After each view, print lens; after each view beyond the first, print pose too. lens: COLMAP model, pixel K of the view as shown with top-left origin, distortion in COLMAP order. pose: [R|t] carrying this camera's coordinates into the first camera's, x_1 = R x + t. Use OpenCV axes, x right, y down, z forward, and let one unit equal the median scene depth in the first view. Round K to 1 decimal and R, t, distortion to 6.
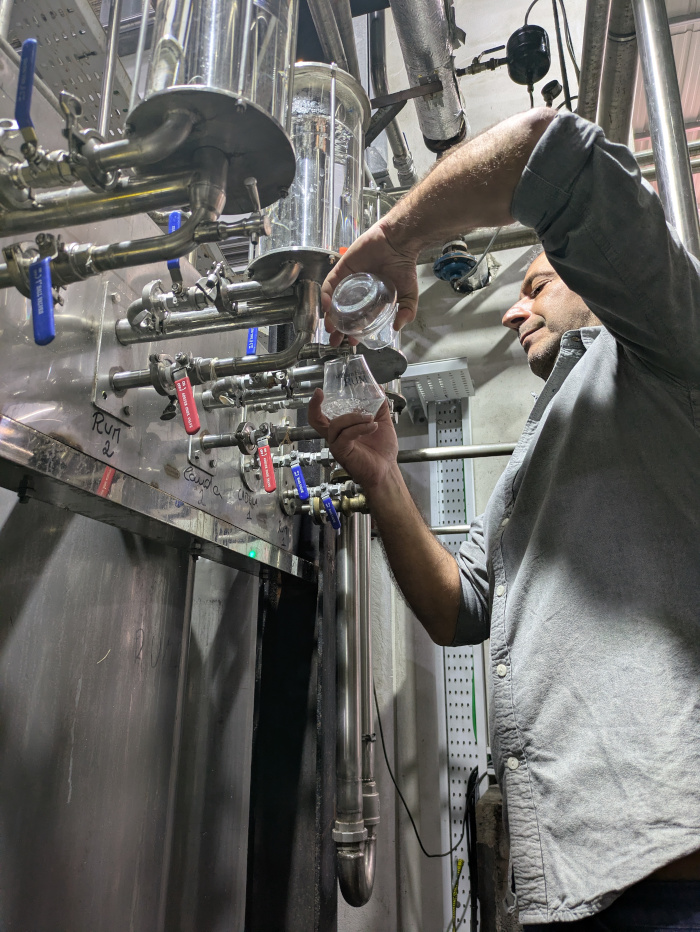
lens RADIAL K [[703.5, 0, 350.3], [0, 703.5, 471.5], [0, 0, 1]] dist [0.073149, -0.077839]
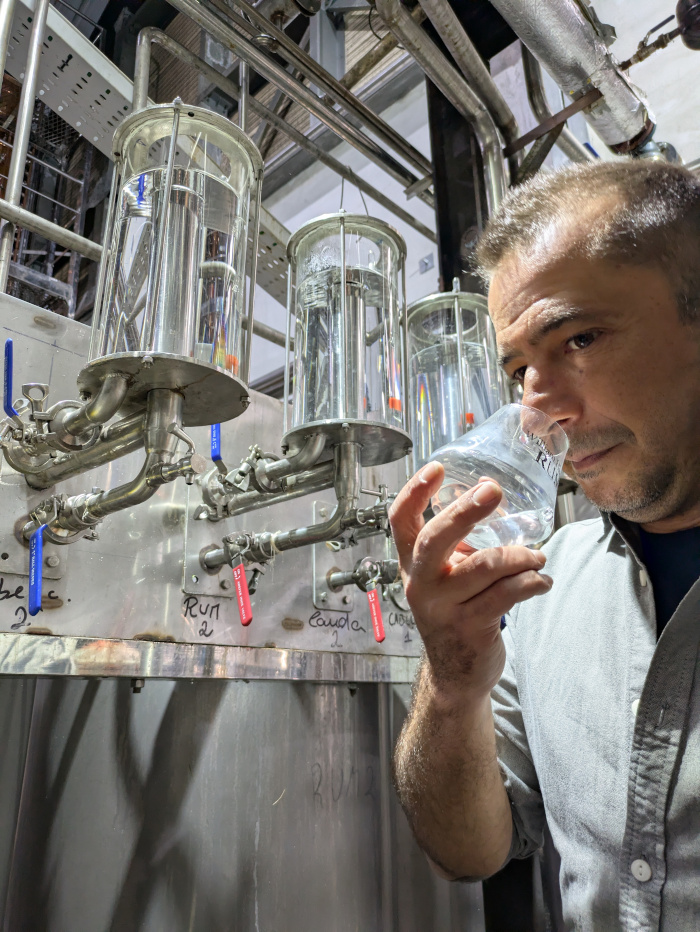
lens RADIAL K [[711.7, 0, 350.0], [0, 711.7, 466.0], [0, 0, 1]] dist [0.020289, -0.000330]
pose [[0.889631, -0.160947, -0.427379, 0.276353], [0.150840, 0.986875, -0.057660, -0.144372], [0.431050, -0.013169, 0.902232, 0.116085]]
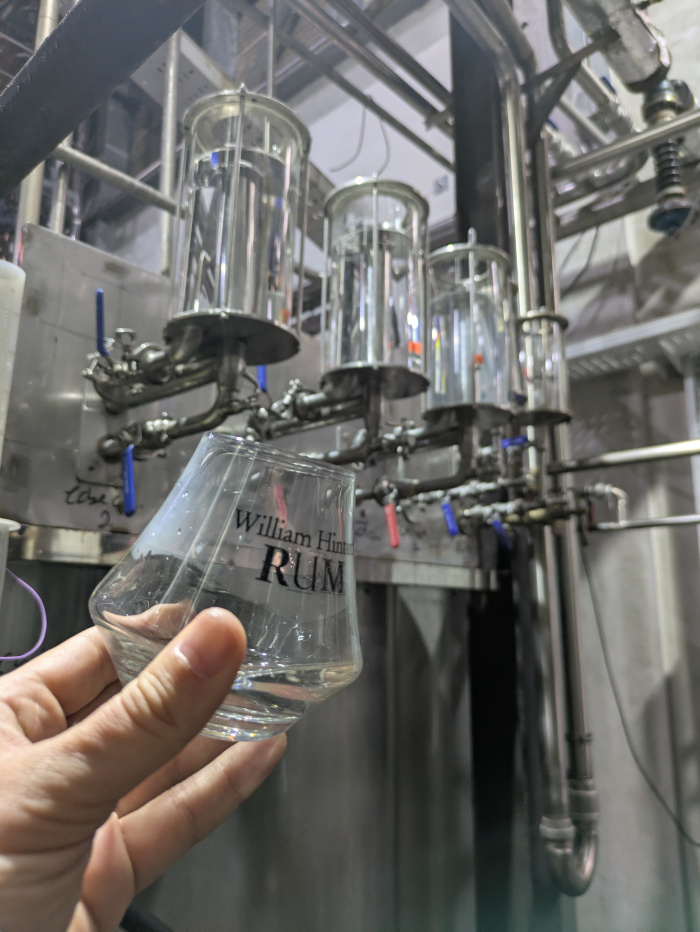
lens RADIAL K [[724.5, 0, 350.0], [0, 724.5, 466.0], [0, 0, 1]] dist [-0.004857, -0.006569]
pose [[0.892351, -0.087491, -0.442782, 0.320389], [0.125509, 0.990440, 0.057237, -0.163030], [0.433541, -0.106648, 0.894801, -0.041504]]
